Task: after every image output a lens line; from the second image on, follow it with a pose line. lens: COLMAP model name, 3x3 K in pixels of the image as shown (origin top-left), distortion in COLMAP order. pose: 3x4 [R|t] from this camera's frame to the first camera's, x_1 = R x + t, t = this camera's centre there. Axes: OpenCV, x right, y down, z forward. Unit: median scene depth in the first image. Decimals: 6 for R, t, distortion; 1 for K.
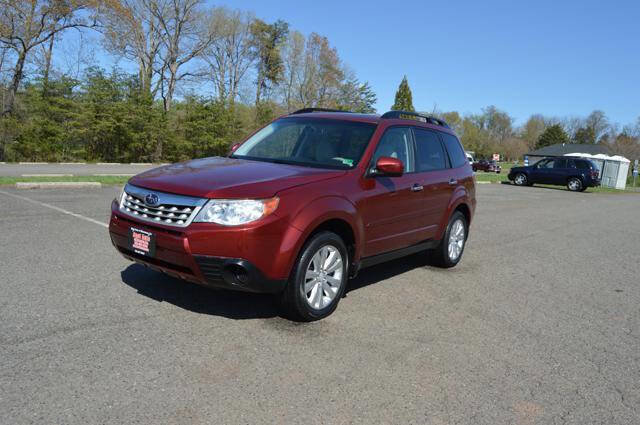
lens RADIAL K [[503.5, 0, 328.3], [0, 503.5, 212.2], [0, 0, 1]] dist [-0.093333, 0.033625]
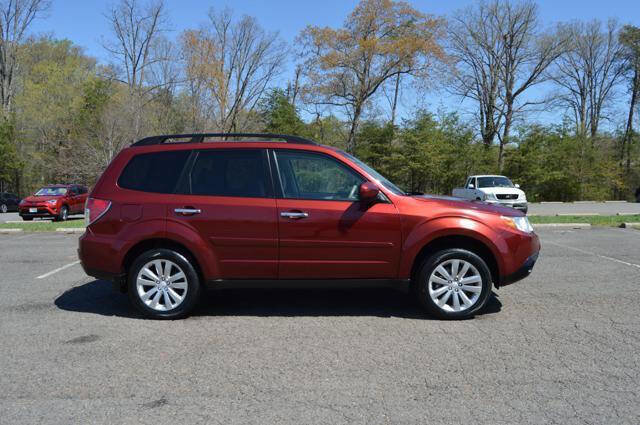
lens RADIAL K [[503.5, 0, 328.3], [0, 503.5, 212.2], [0, 0, 1]] dist [-0.093333, 0.033625]
pose [[0.694474, -0.018672, -0.719275, 0.182840], [-0.037719, 0.997344, -0.062309, -0.018071], [0.718528, 0.070402, 0.691926, 0.215564]]
